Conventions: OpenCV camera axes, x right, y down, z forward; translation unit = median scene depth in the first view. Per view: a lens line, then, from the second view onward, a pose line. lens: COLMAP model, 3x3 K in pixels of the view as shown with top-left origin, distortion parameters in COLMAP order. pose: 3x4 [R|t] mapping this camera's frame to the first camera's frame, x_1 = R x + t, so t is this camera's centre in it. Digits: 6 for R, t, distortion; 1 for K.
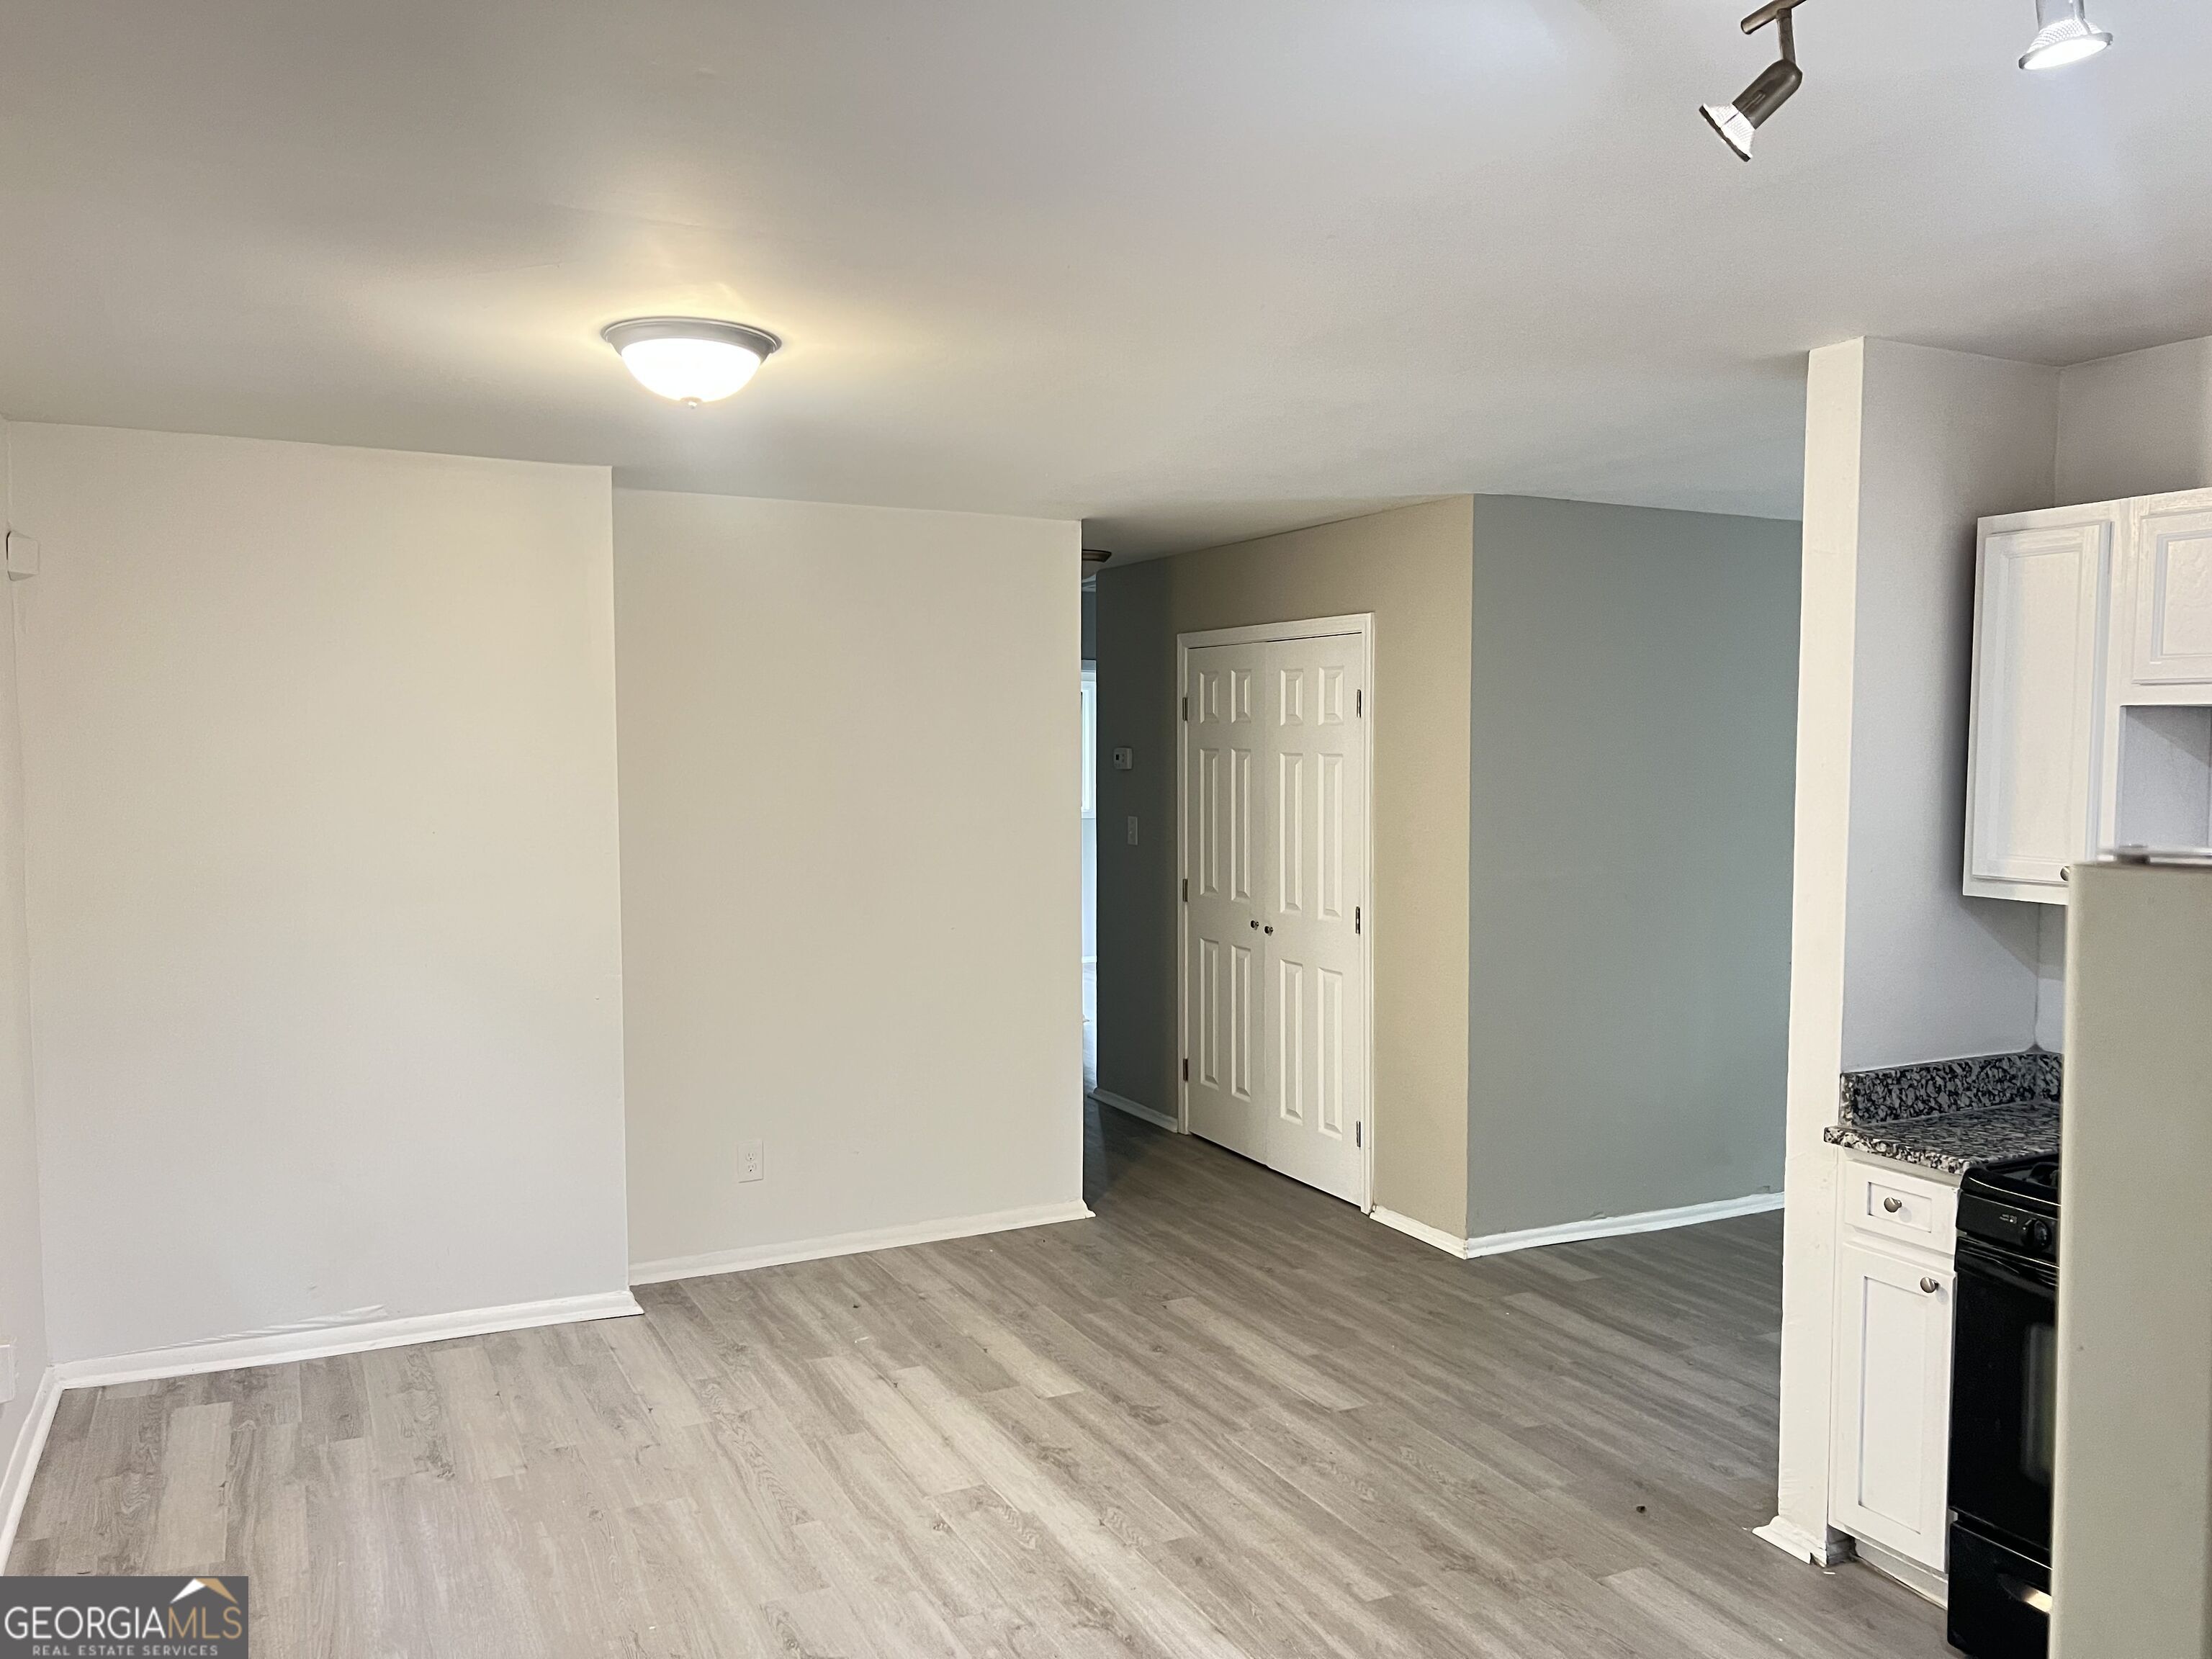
lens RADIAL K [[1624.8, 0, 1102.2], [0, 1624.8, 810.5], [0, 0, 1]] dist [0.041482, -0.024699]
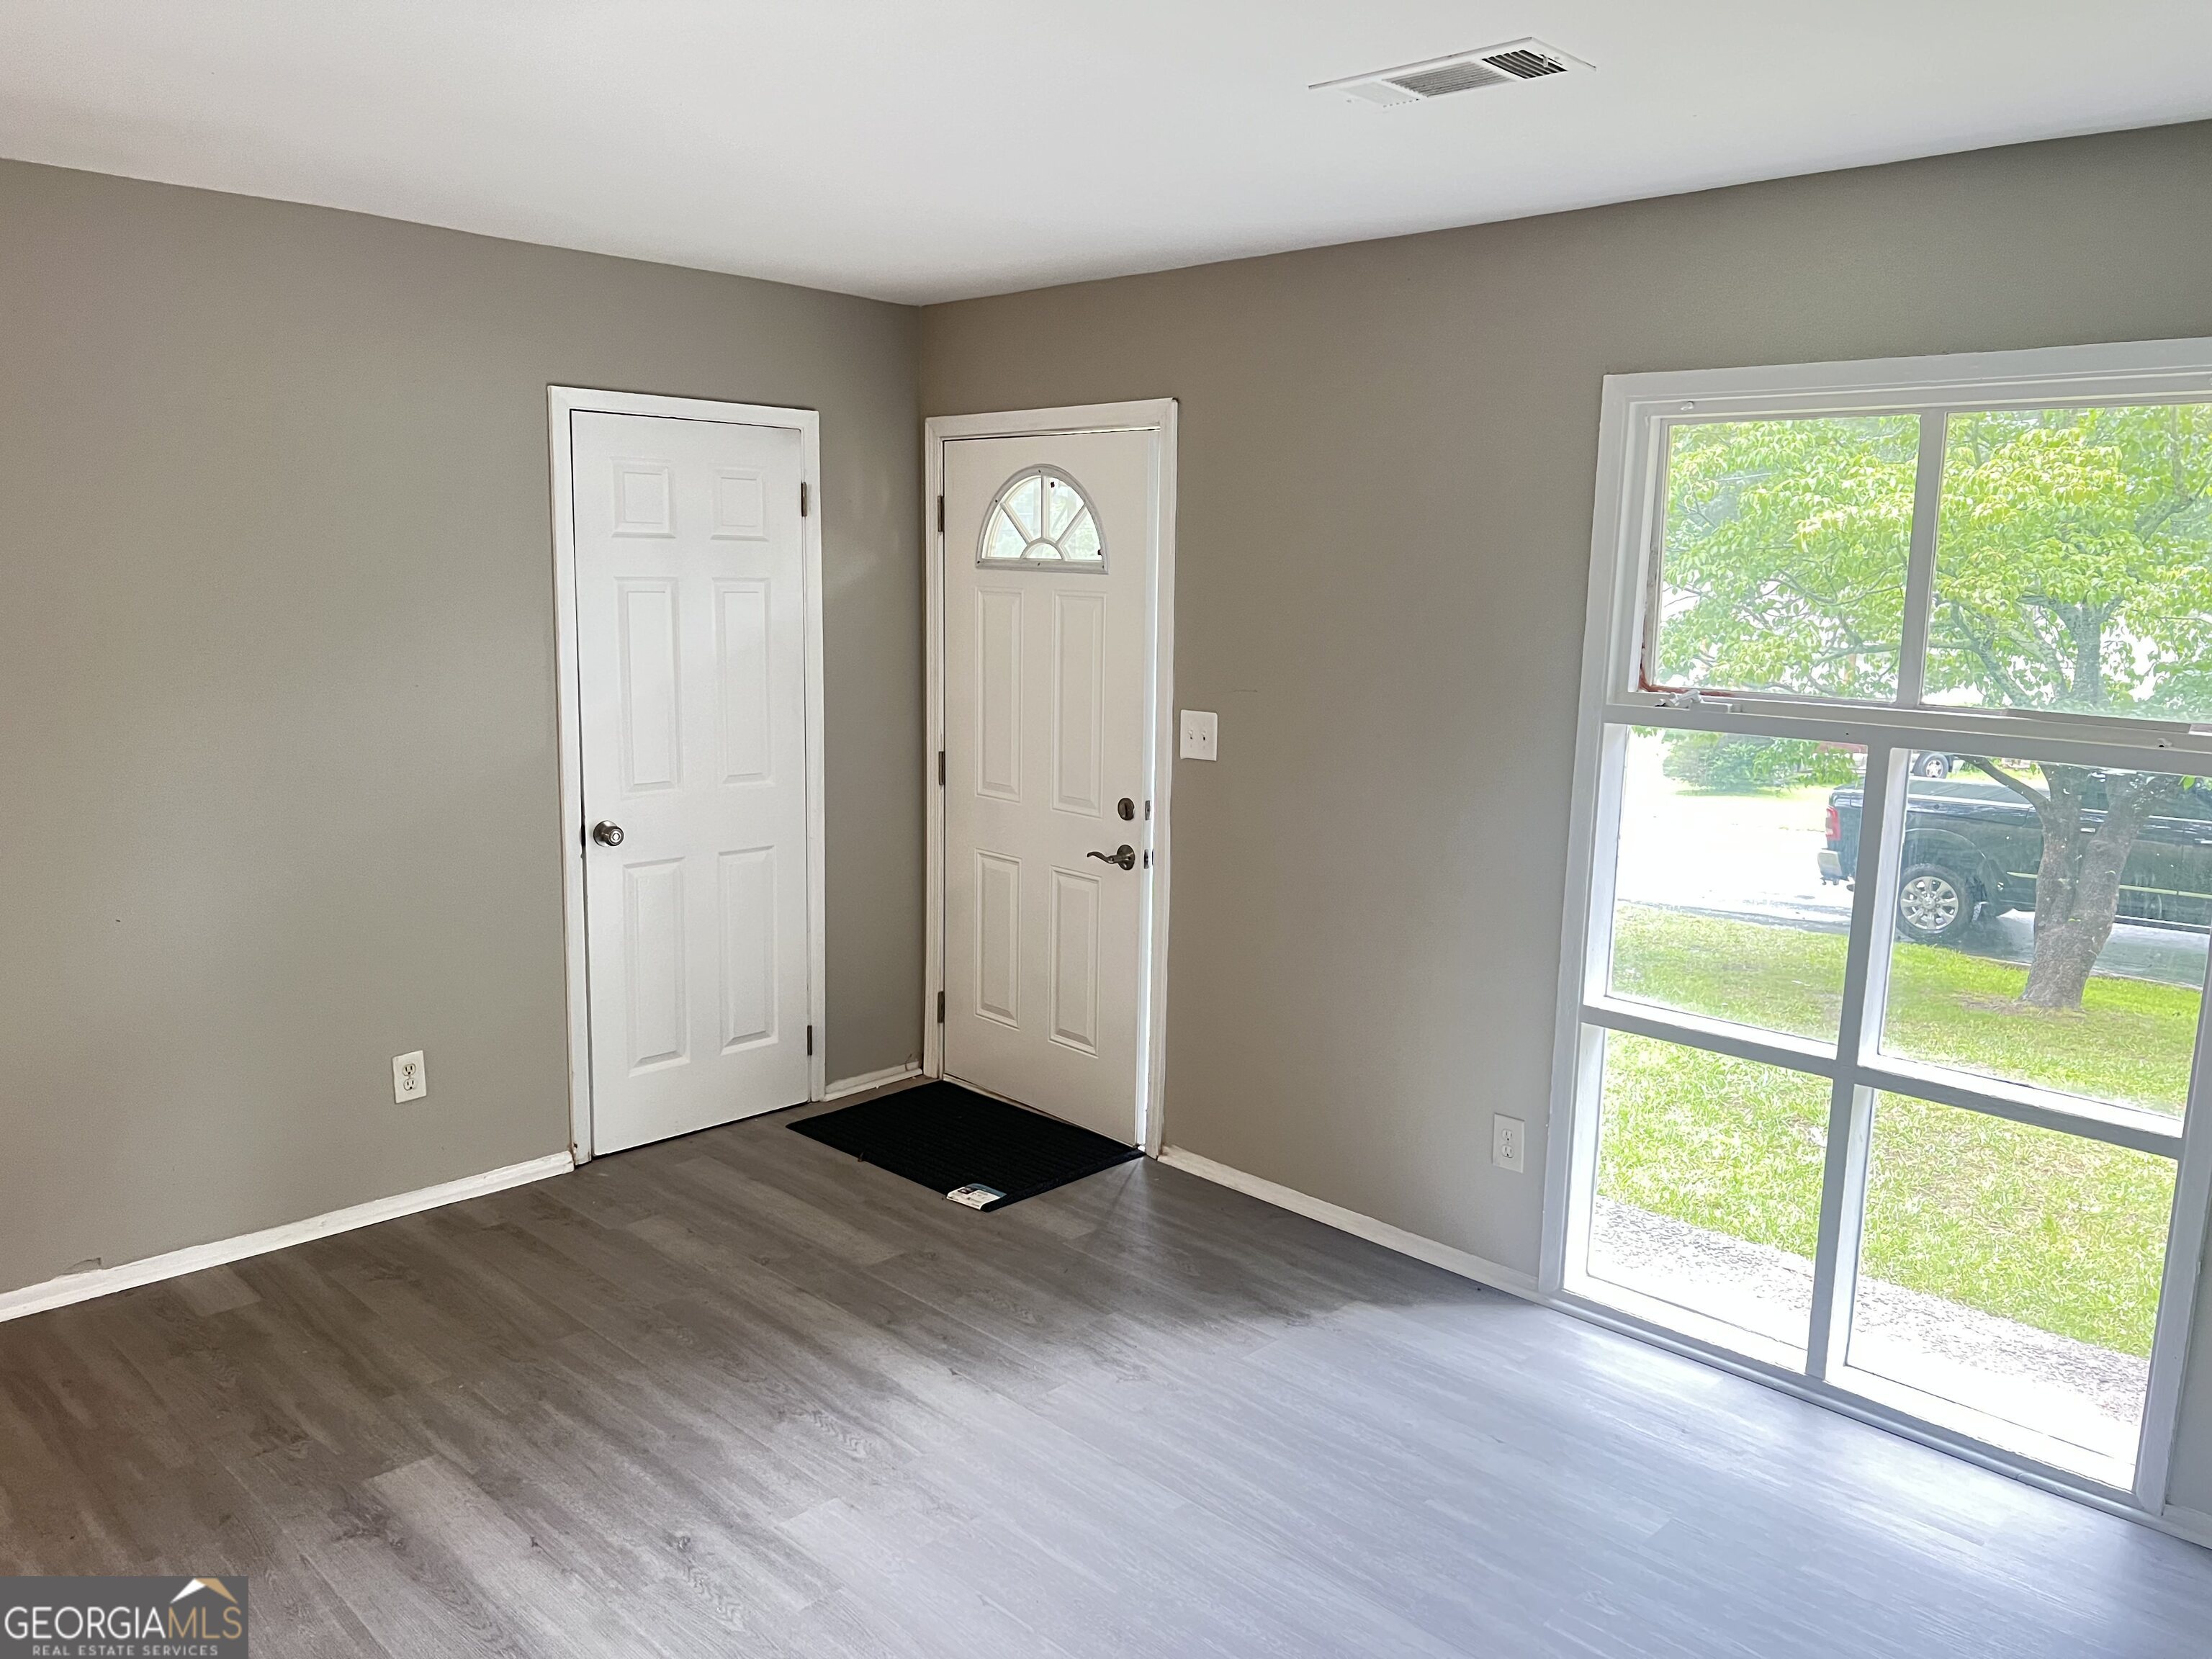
lens RADIAL K [[1624.8, 0, 1106.7], [0, 1624.8, 831.3], [0, 0, 1]] dist [0.041482, -0.024699]
pose [[0.949433, -0.014170, 0.313649, 0.887524], [-0.022397, 0.993379, 0.112678, -0.023021], [-0.313169, -0.114005, 0.942830, 0.450937]]
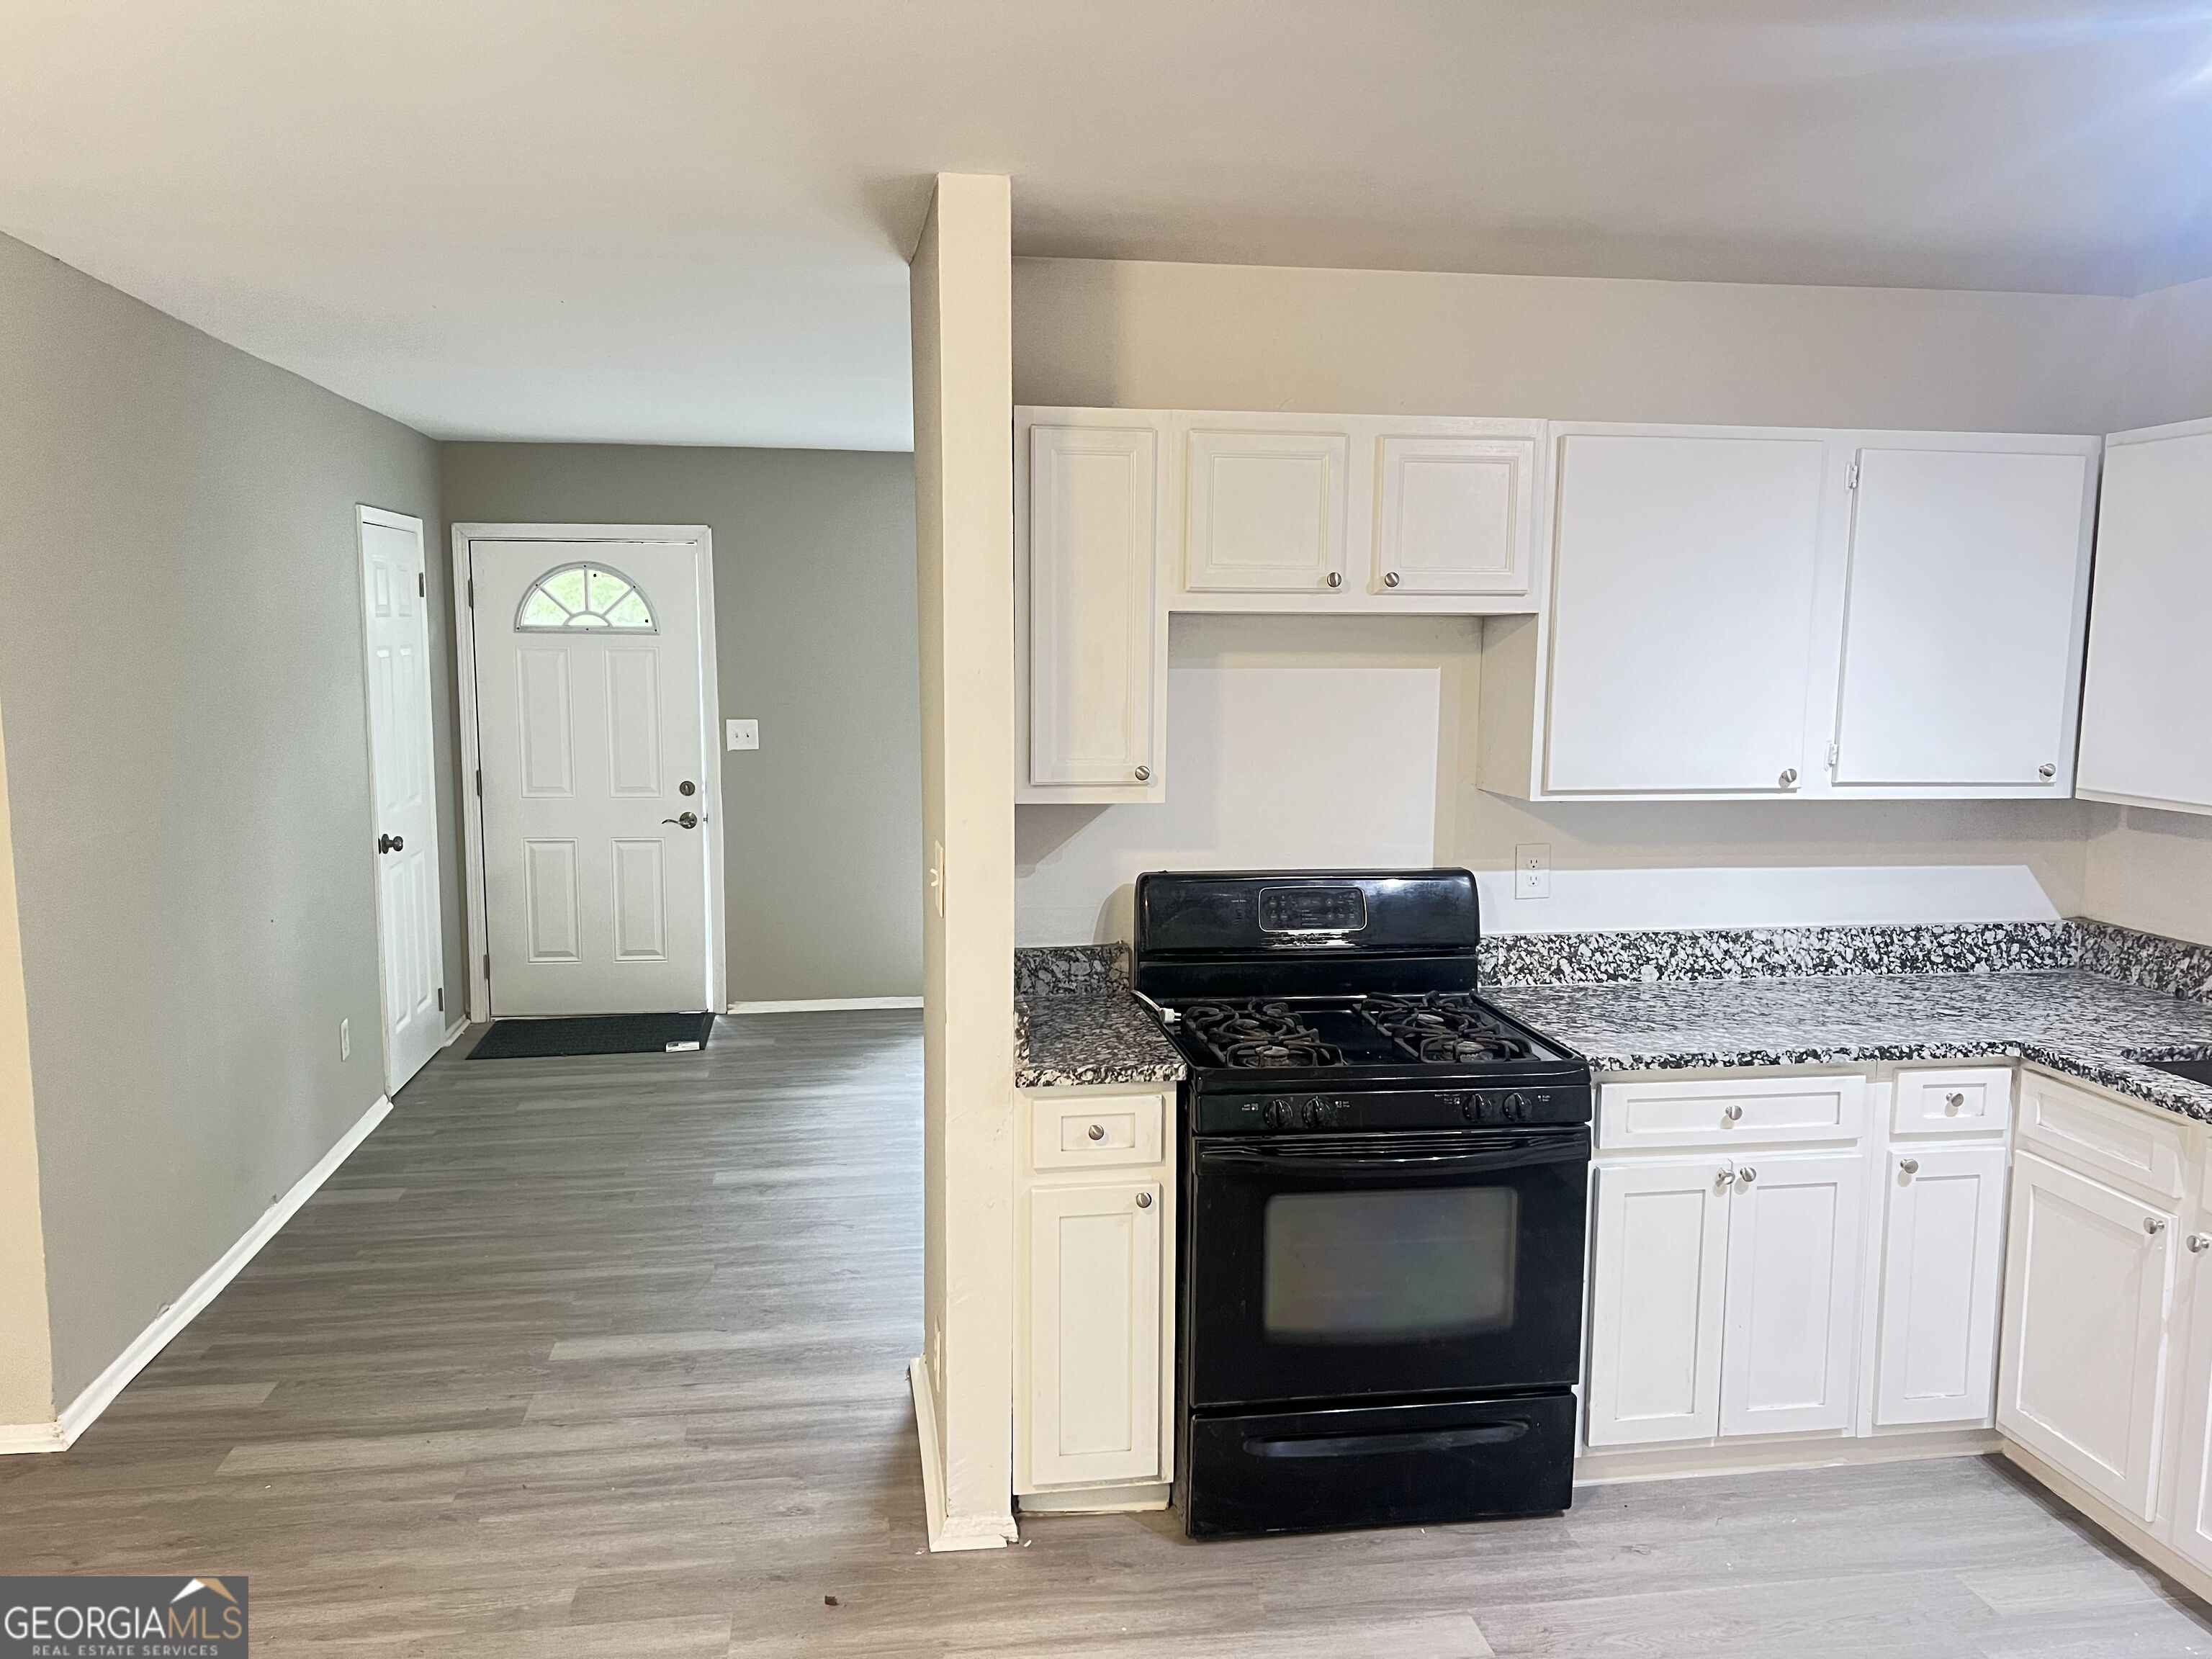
lens RADIAL K [[1624.8, 0, 1103.8], [0, 1624.8, 825.3], [0, 0, 1]] dist [0.041482, -0.024699]
pose [[0.321662, -0.099942, 0.941565, -0.304197], [0.033608, 0.994992, 0.094132, -0.019977], [-0.946258, 0.001366, 0.323410, 0.541365]]
